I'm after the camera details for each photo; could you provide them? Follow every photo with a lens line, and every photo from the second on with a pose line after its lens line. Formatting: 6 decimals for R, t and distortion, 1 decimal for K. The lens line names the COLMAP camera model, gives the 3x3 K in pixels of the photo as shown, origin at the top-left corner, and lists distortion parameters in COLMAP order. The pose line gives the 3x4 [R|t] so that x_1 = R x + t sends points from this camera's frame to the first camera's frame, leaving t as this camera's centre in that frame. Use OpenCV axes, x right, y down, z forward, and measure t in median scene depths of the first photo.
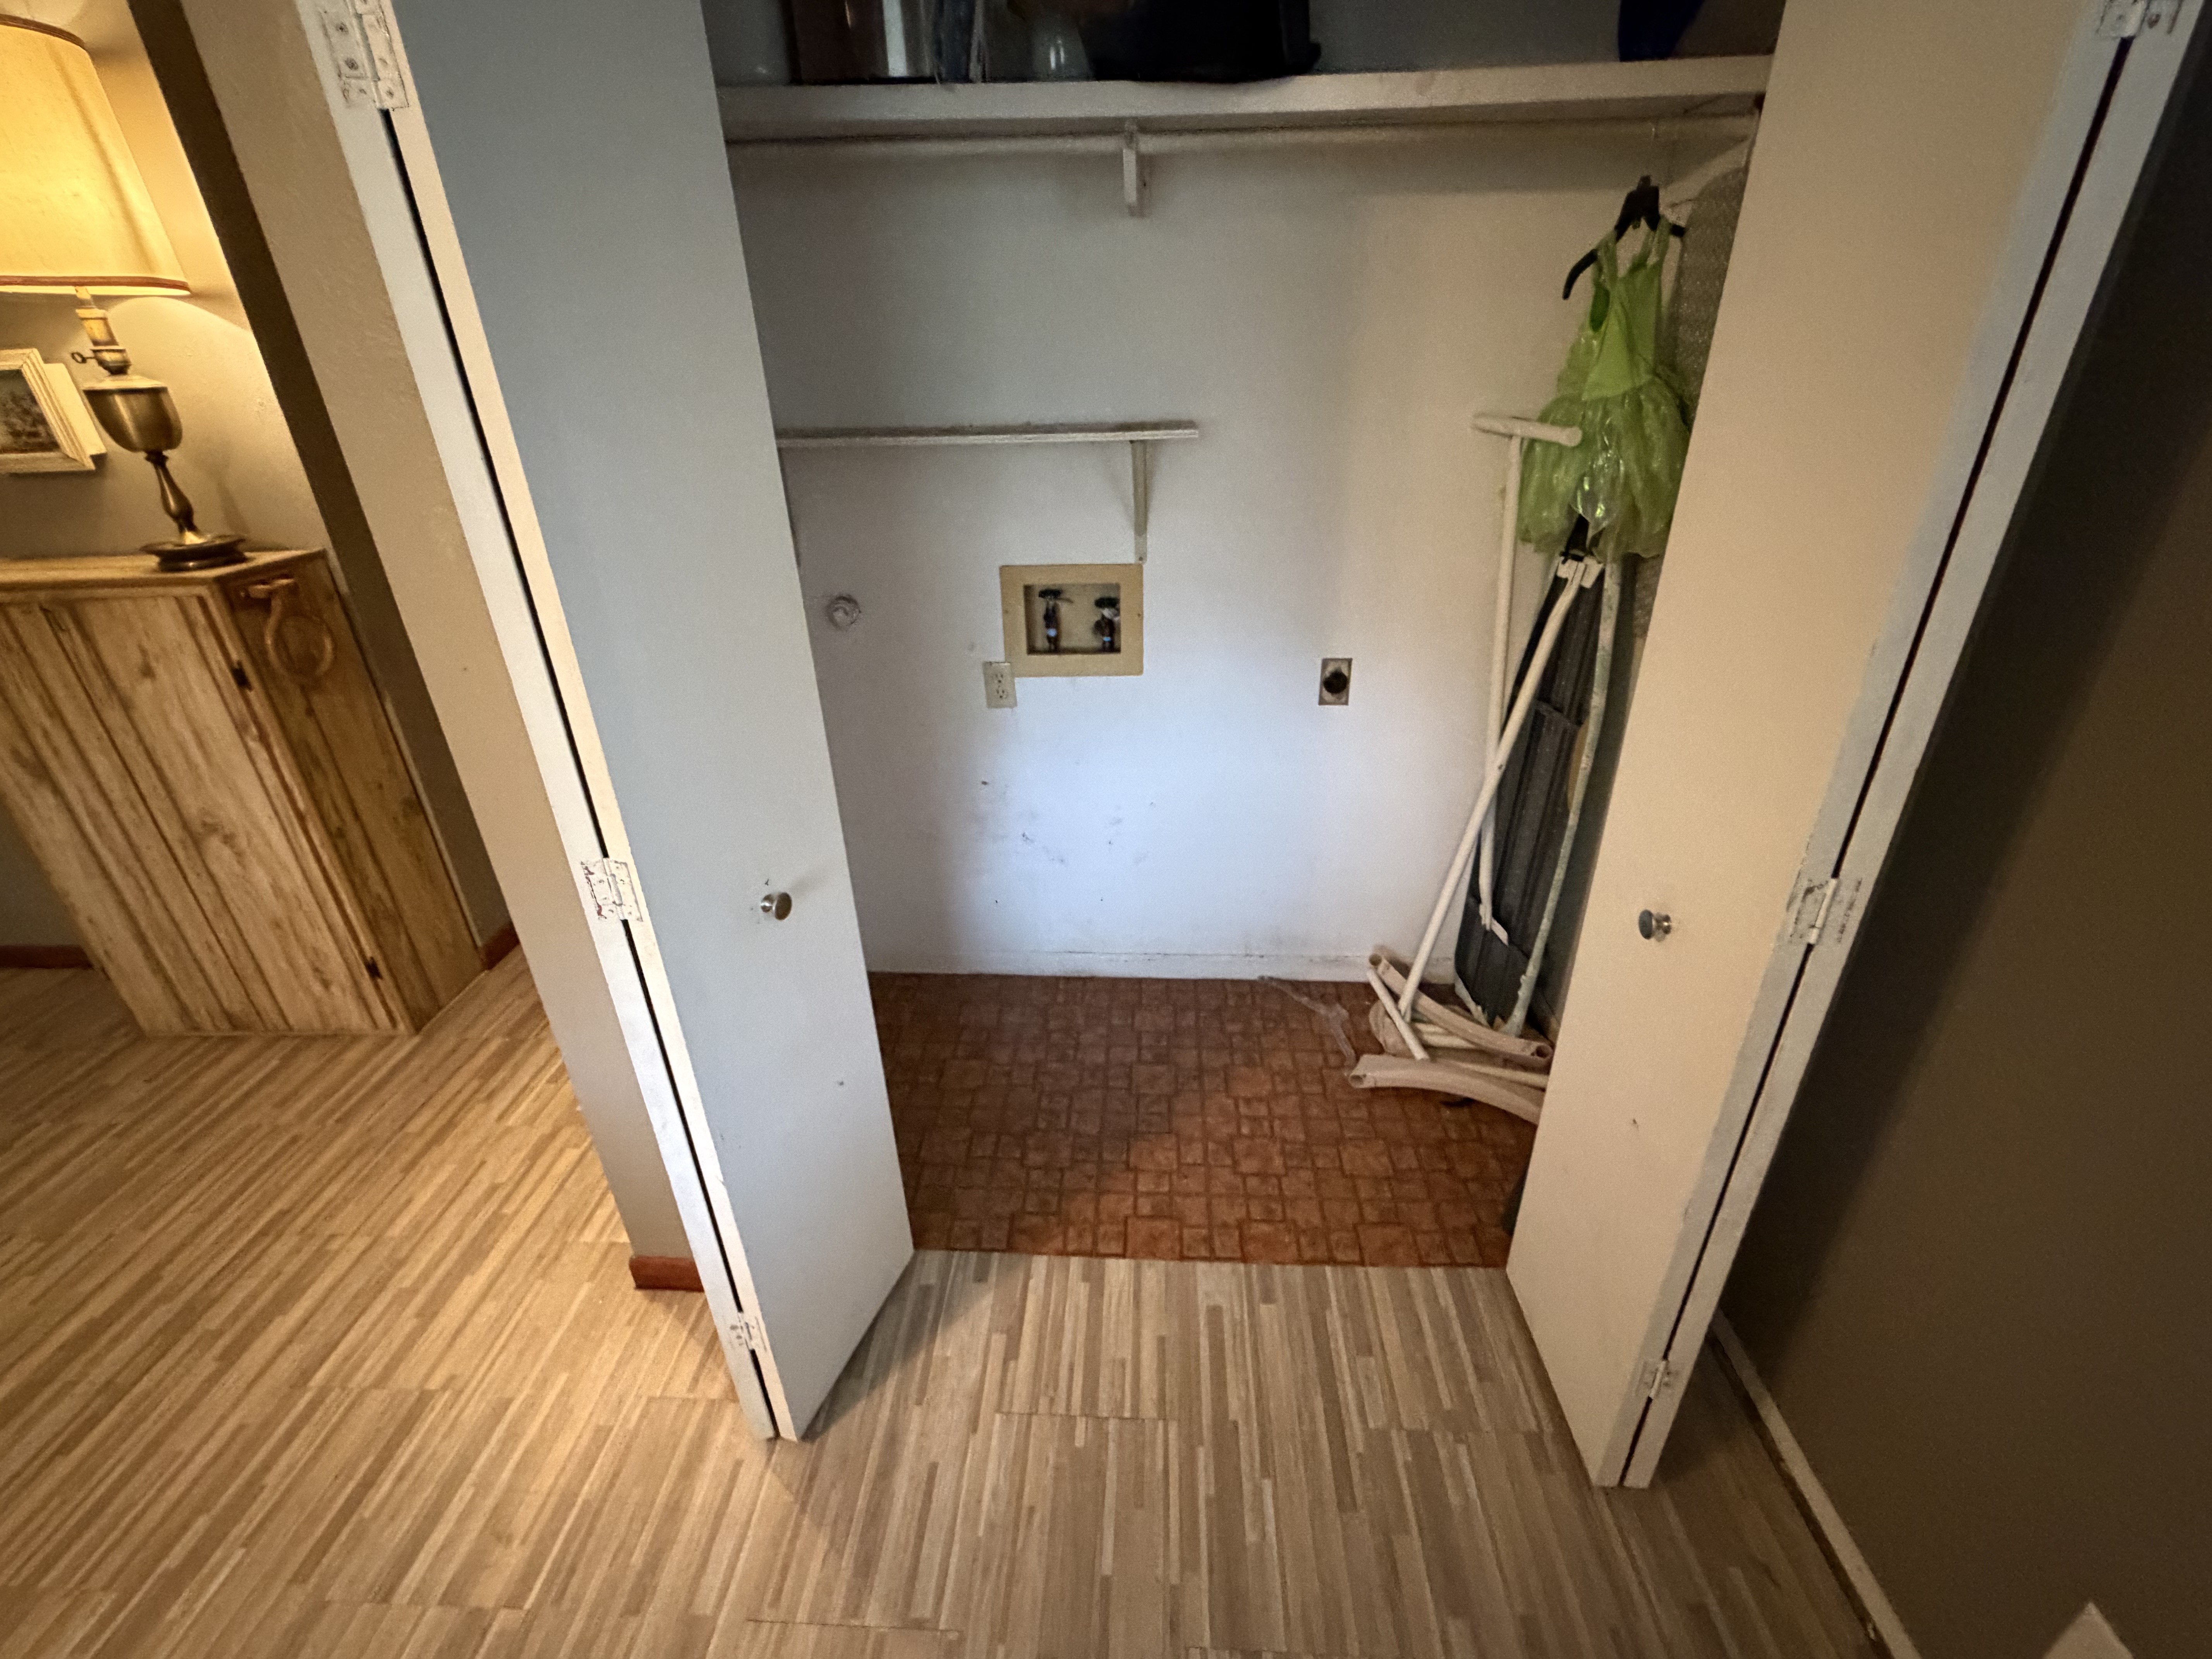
lens RADIAL K [[960.8, 0, 1100.8], [0, 960.8, 832.2], [0, 0, 1]] dist [0.000790, -0.000333]
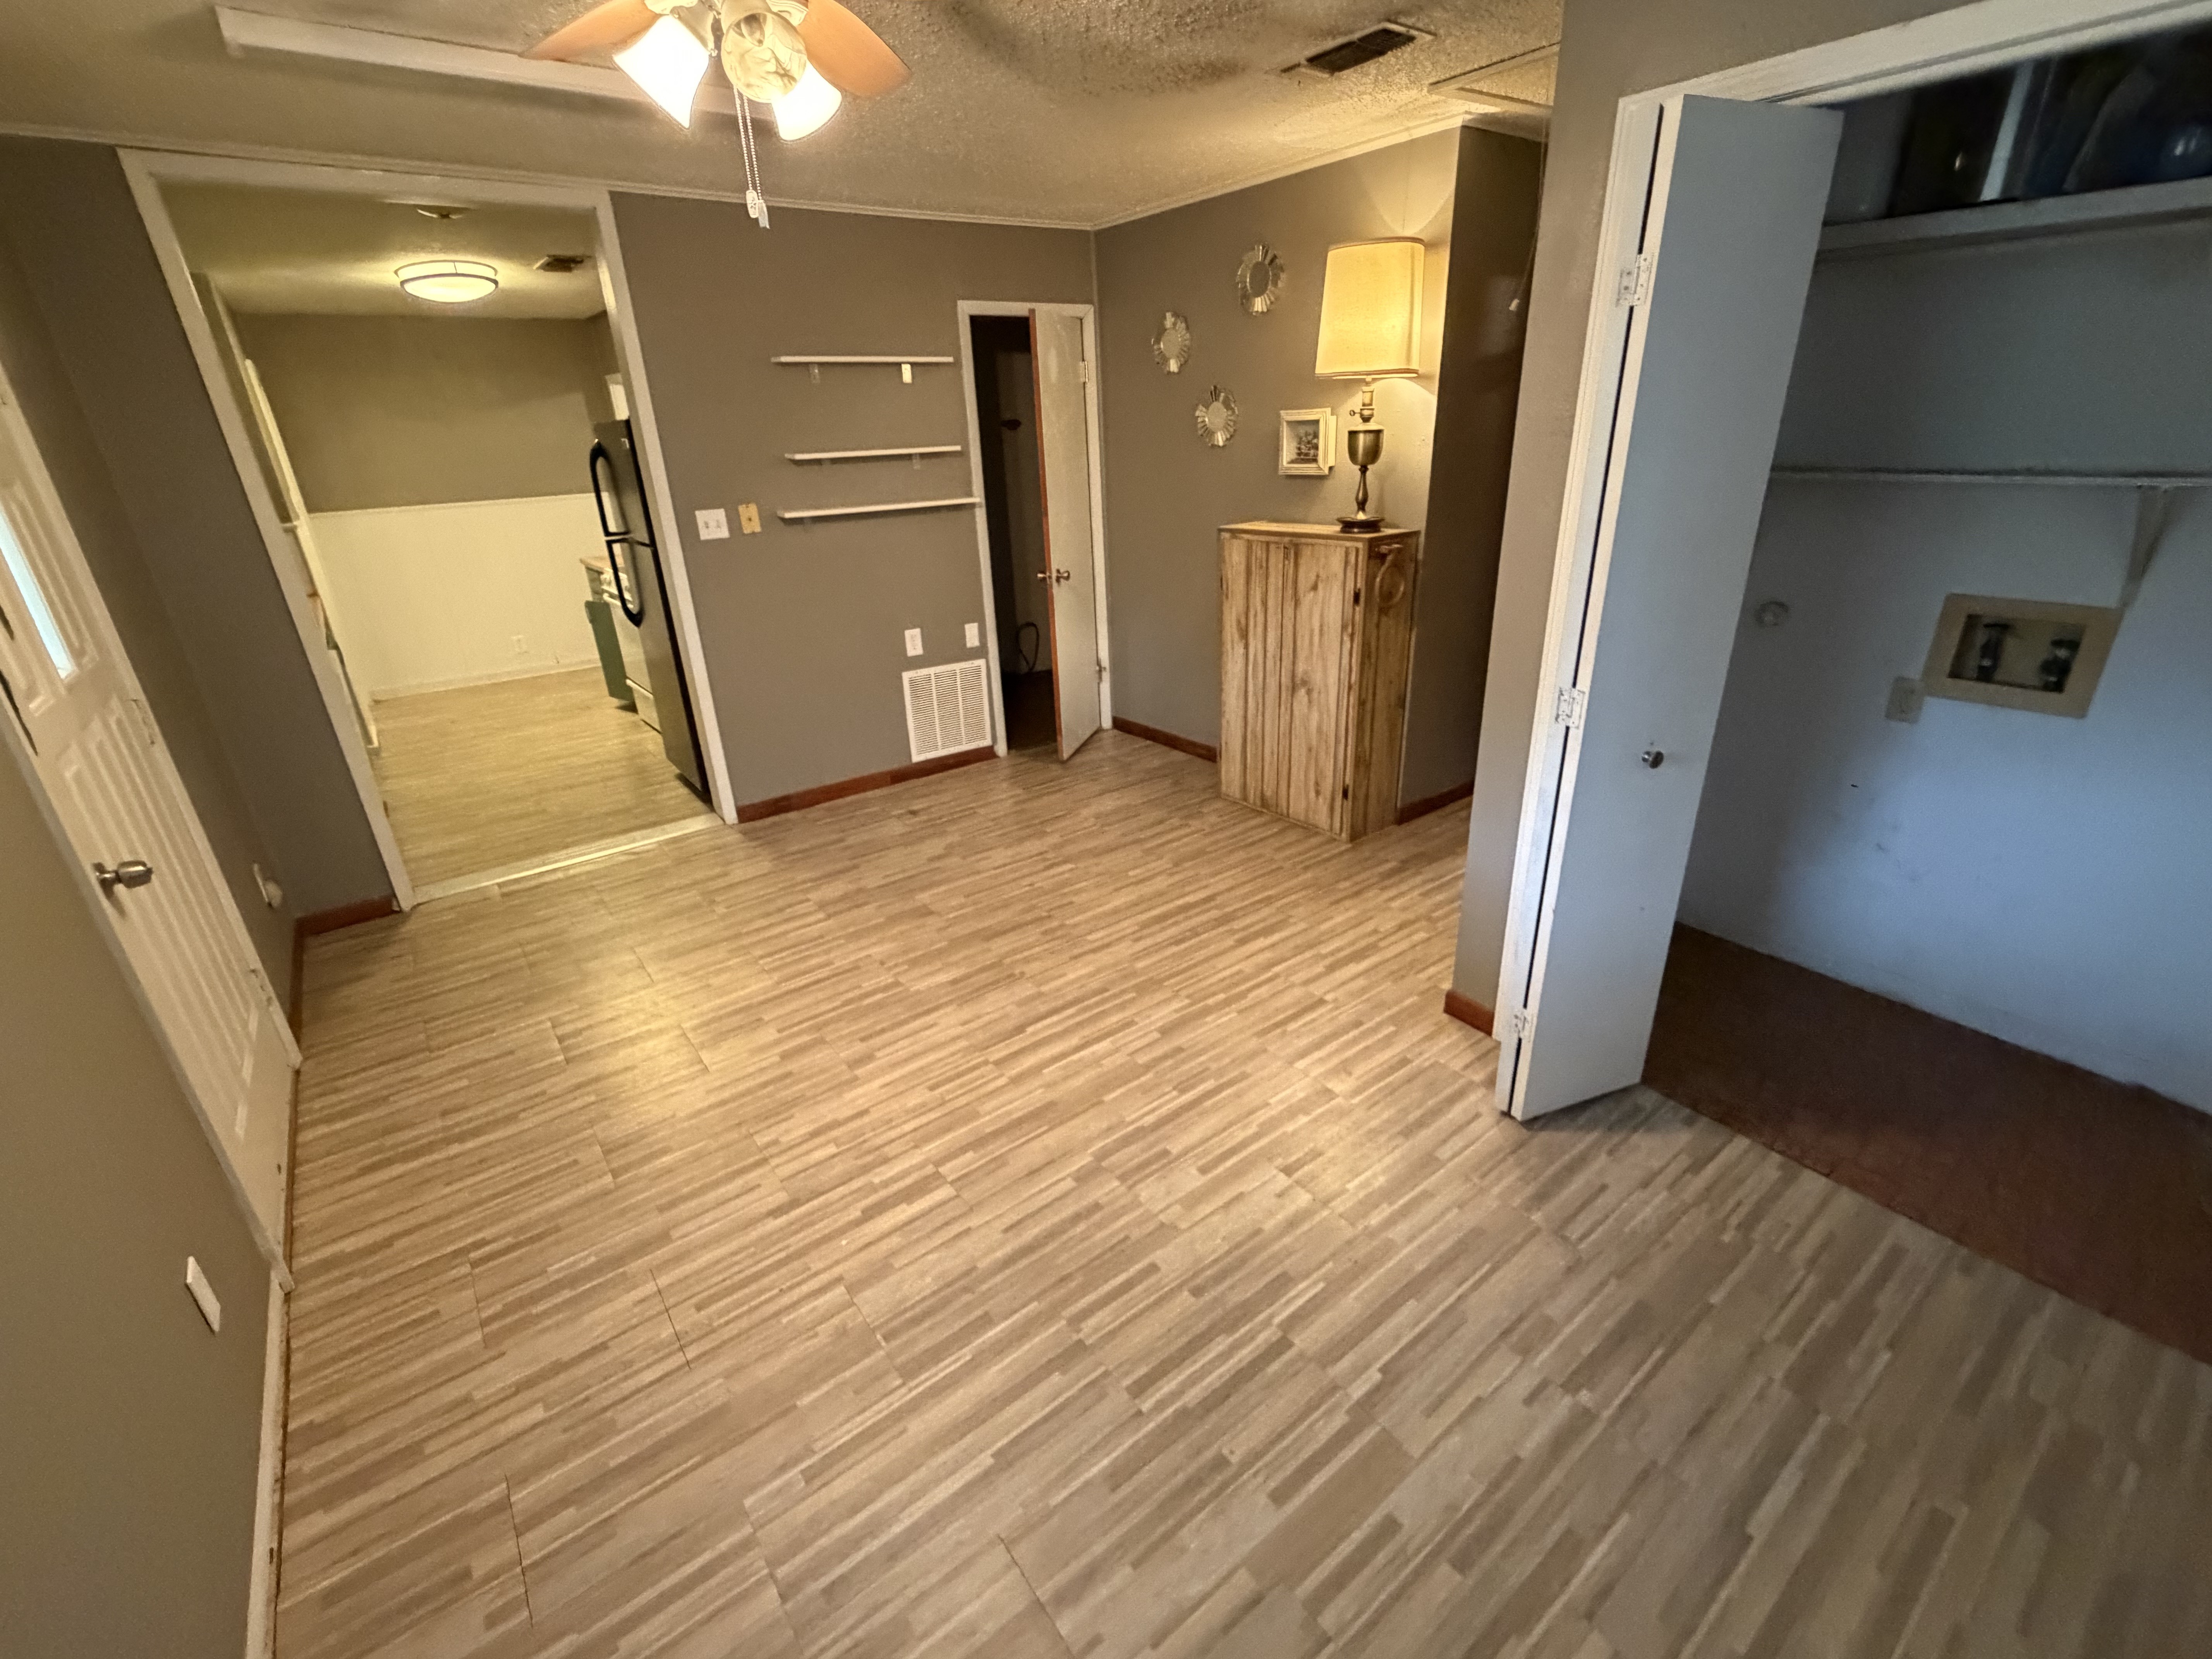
lens RADIAL K [[960.8, 0, 1113.3], [0, 960.8, 830.3], [0, 0, 1]] dist [0.000790, -0.000333]
pose [[0.645686, 0.302041, -0.701328, 0.135652], [-0.329771, 0.938680, 0.100653, 0.189292], [0.688724, 0.166288, 0.705697, -0.409683]]
